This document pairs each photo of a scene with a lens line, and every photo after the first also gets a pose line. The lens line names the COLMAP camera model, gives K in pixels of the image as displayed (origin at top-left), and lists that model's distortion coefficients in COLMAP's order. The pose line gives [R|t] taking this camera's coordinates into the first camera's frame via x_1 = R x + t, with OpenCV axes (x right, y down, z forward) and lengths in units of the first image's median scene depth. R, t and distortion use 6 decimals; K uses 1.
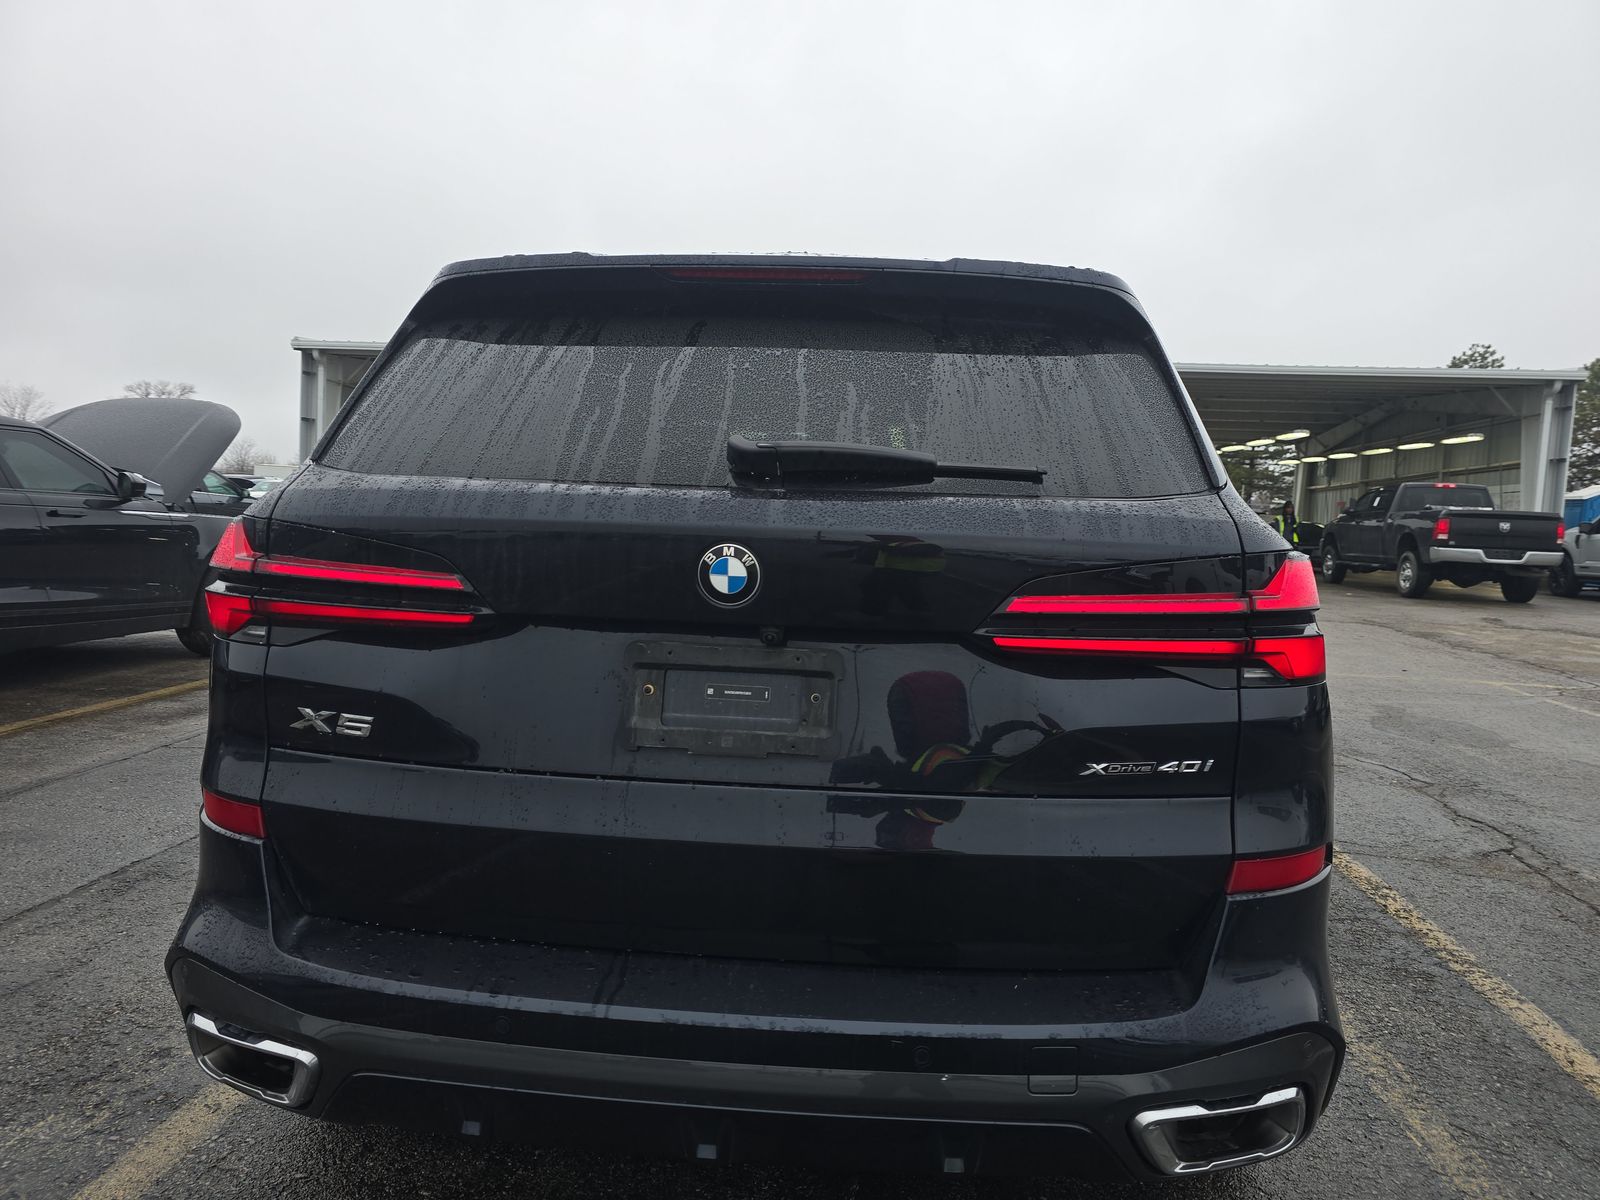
lens RADIAL K [[1064.8, 0, 798.2], [0, 1064.8, 584.8], [0, 0, 1]] dist [0.006576, -0.042677]
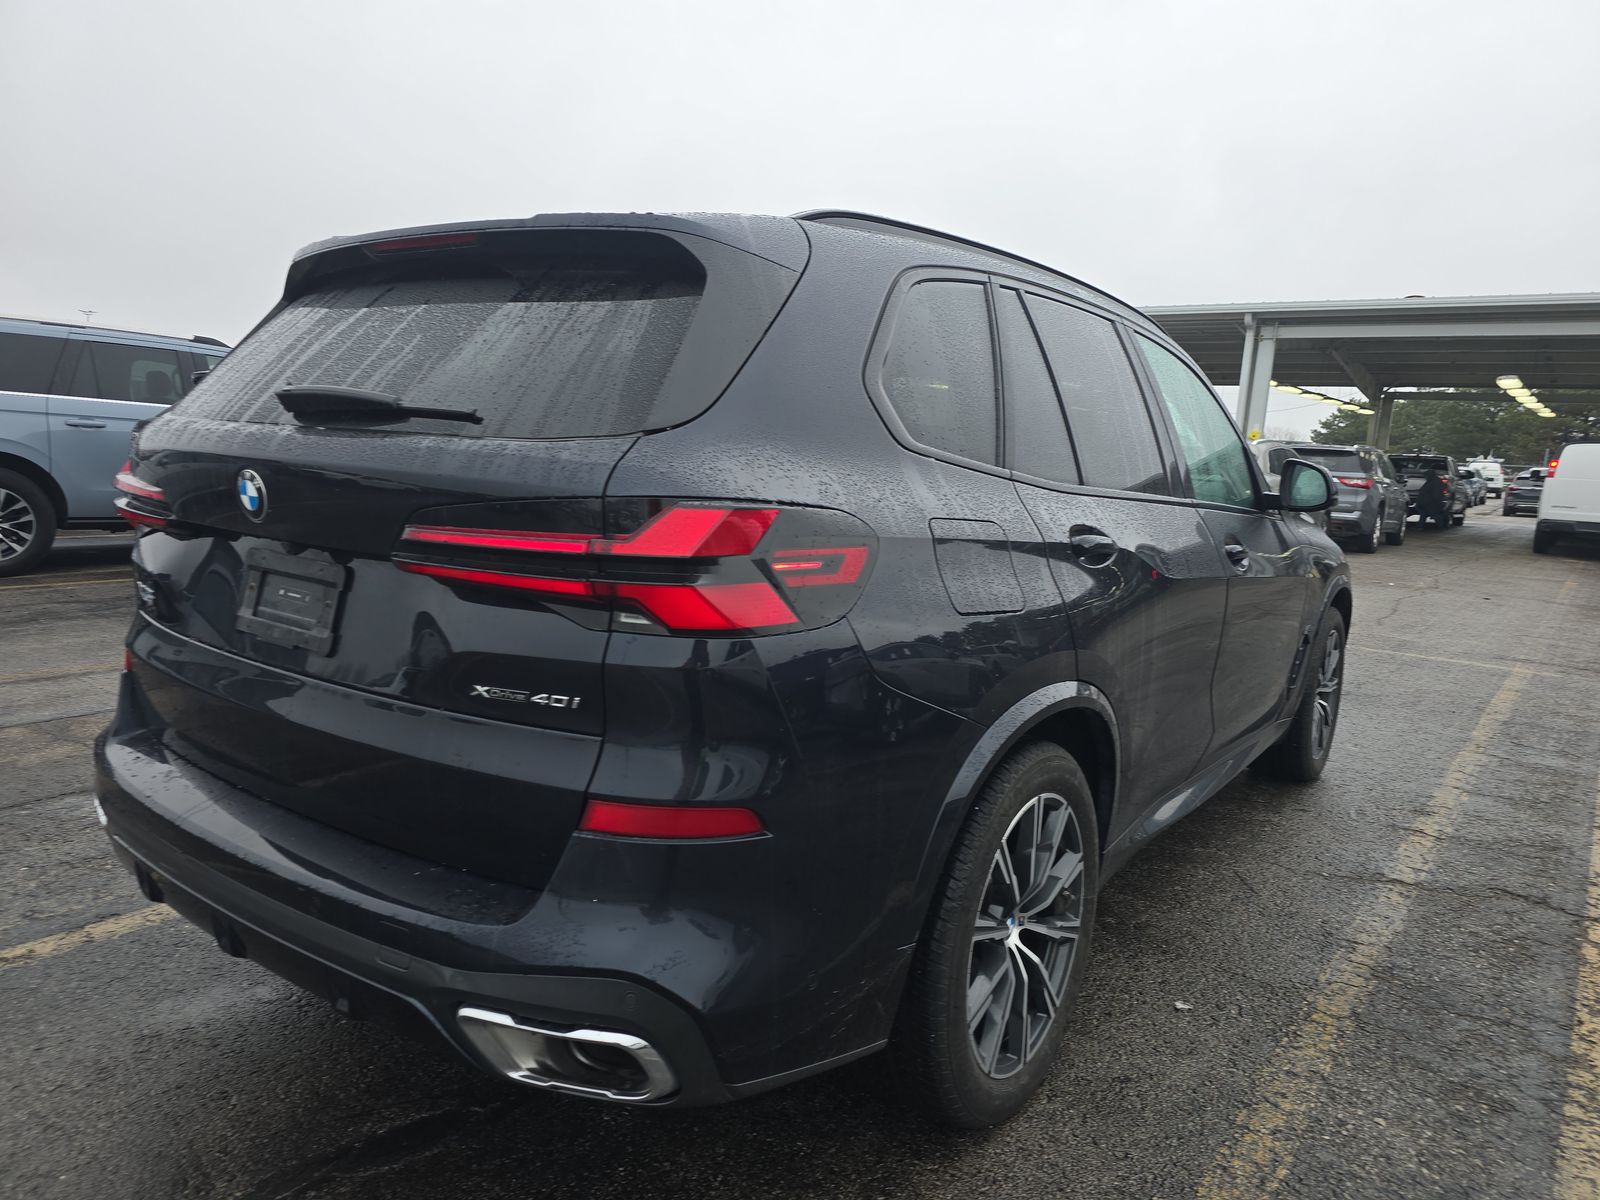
lens RADIAL K [[1086.8, 0, 800.0], [0, 1086.8, 600.0], [0, 0, 1]] dist [0.002073, -0.002269]
pose [[0.876260, 0.086281, -0.474051, 1.046274], [-0.066214, 0.996066, 0.058897, -0.004446], [0.477268, -0.020221, 0.878525, 0.185091]]
